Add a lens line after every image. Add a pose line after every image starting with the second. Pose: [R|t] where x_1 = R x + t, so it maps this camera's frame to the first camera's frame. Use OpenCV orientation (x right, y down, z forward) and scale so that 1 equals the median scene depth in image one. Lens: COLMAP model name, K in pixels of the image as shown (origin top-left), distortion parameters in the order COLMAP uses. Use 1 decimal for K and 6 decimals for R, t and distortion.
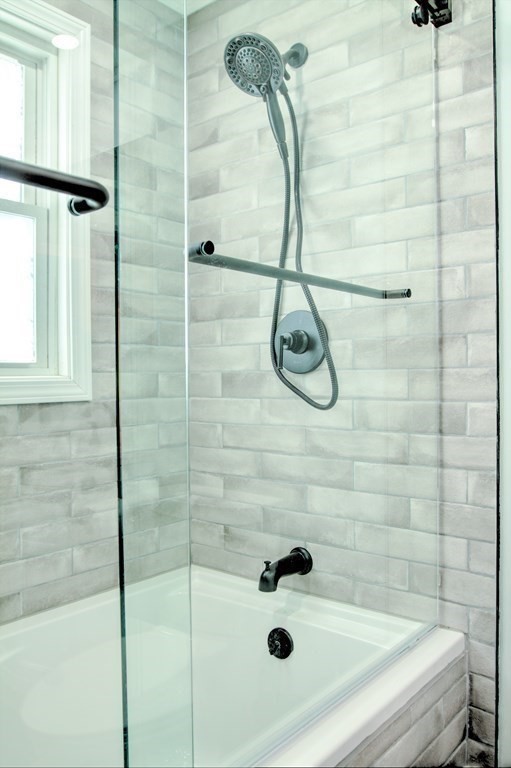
lens RADIAL K [[624.9, 0, 247.5], [0, 624.9, 384.2], [0, 0, 1]] dist [-0.048764, 0.011172]
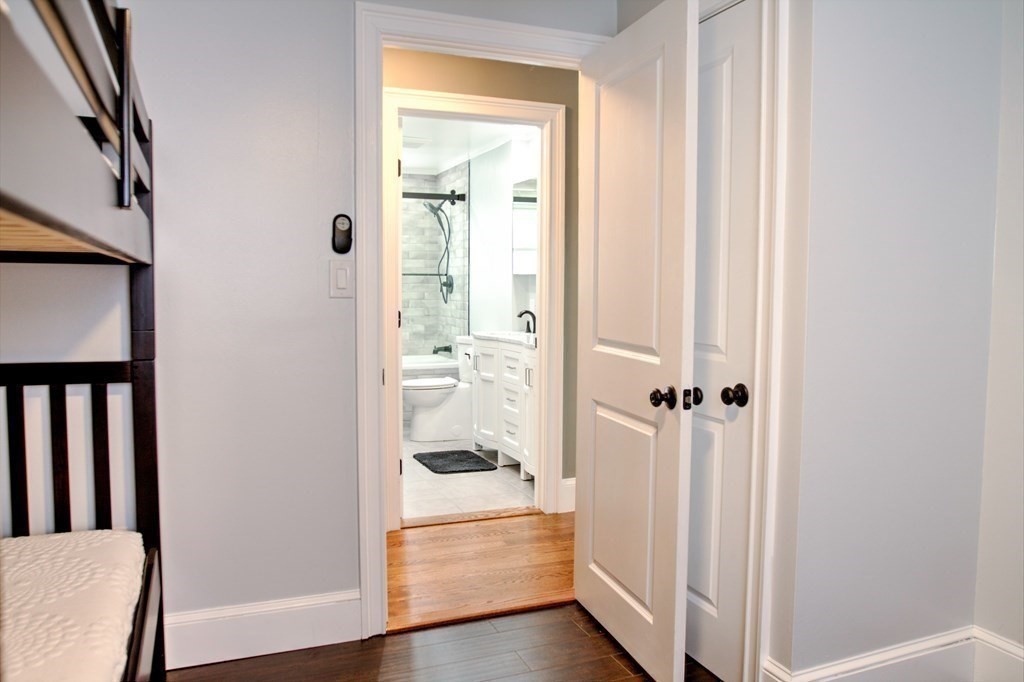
lens RADIAL K [[764.3, 0, 511.2], [0, 764.3, 339.2], [0, 0, 1]] dist [-0.078717, 0.053563]
pose [[0.882442, 0.042383, -0.468508, 2.369152], [-0.012681, 0.997714, 0.066373, -0.048483], [0.470250, -0.052629, 0.880962, -2.551394]]
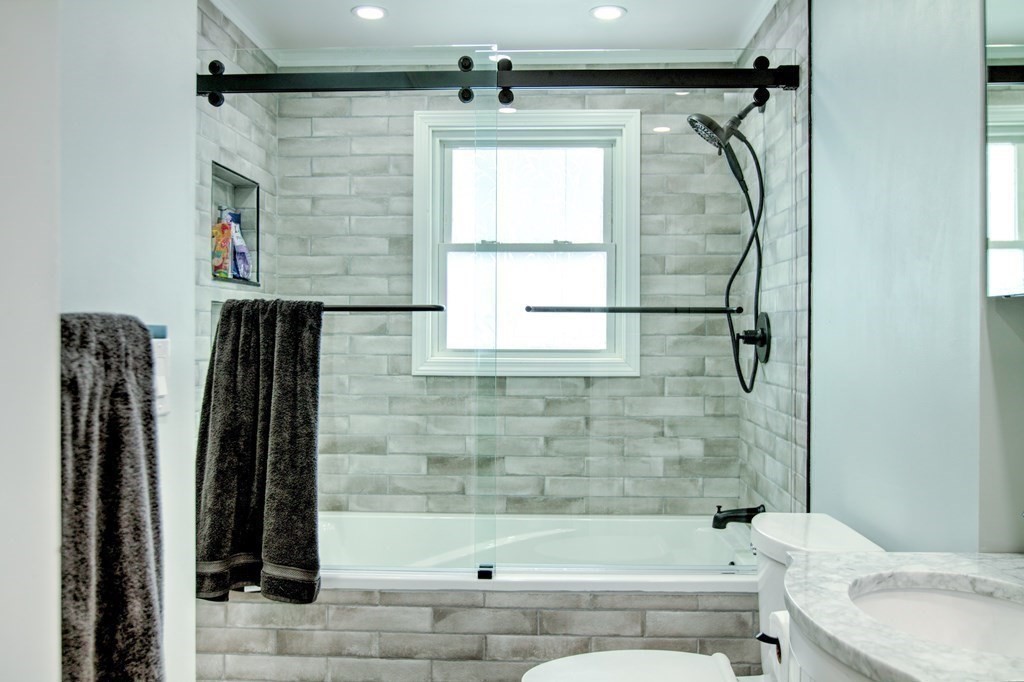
lens RADIAL K [[873.8, 0, 517.5], [0, 873.8, 334.9], [0, 0, 1]] dist [-0.040956, 0.008457]
pose [[0.603674, 0.009333, -0.797176, 1.176083], [-0.014654, 0.999892, 0.000610, -0.066189], [0.797096, 0.011314, 0.603746, -0.426123]]
